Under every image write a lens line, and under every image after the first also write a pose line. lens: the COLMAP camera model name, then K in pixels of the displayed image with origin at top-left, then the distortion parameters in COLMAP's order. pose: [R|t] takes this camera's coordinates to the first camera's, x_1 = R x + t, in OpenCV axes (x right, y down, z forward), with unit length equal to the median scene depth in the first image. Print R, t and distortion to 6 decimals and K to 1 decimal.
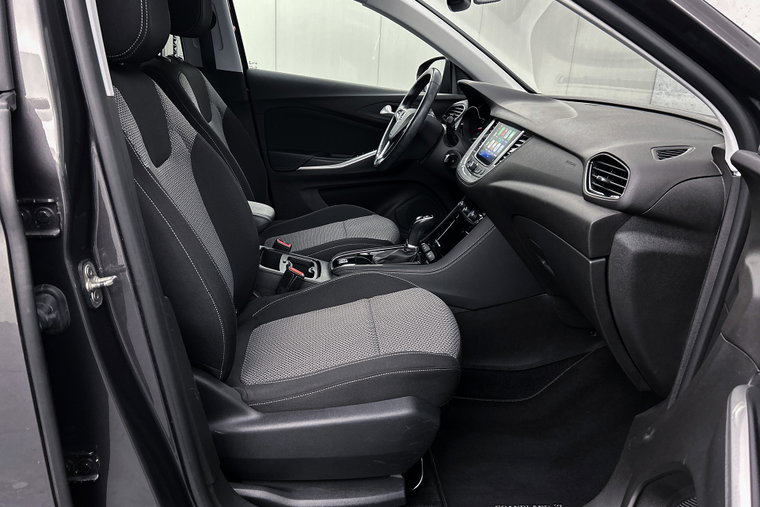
lens RADIAL K [[572.4, 0, 379.5], [0, 572.4, 257.0], [0, 0, 1]] dist [0.056154, -0.068209]
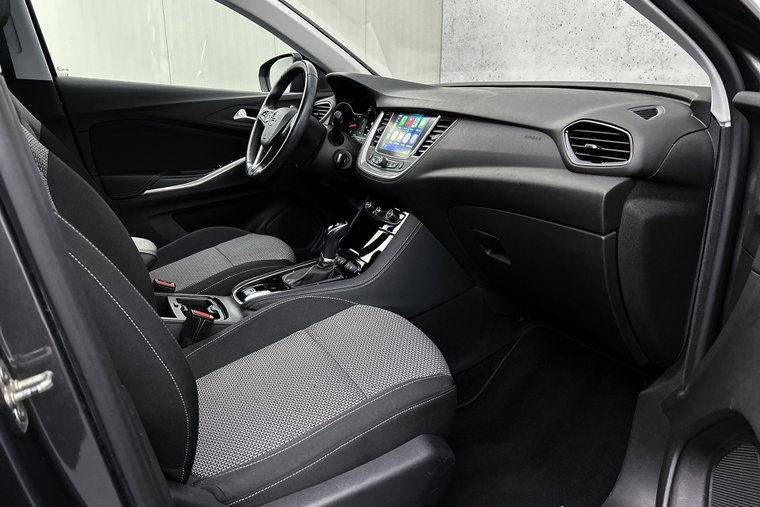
lens RADIAL K [[572.4, 0, 381.1], [0, 572.4, 255.6], [0, 0, 1]] dist [0.056154, -0.068209]
pose [[0.930258, -0.158625, 0.330845, -0.156668], [0.167127, 0.985931, 0.002786, -0.014784], [-0.326633, 0.052701, 0.943681, 0.154986]]
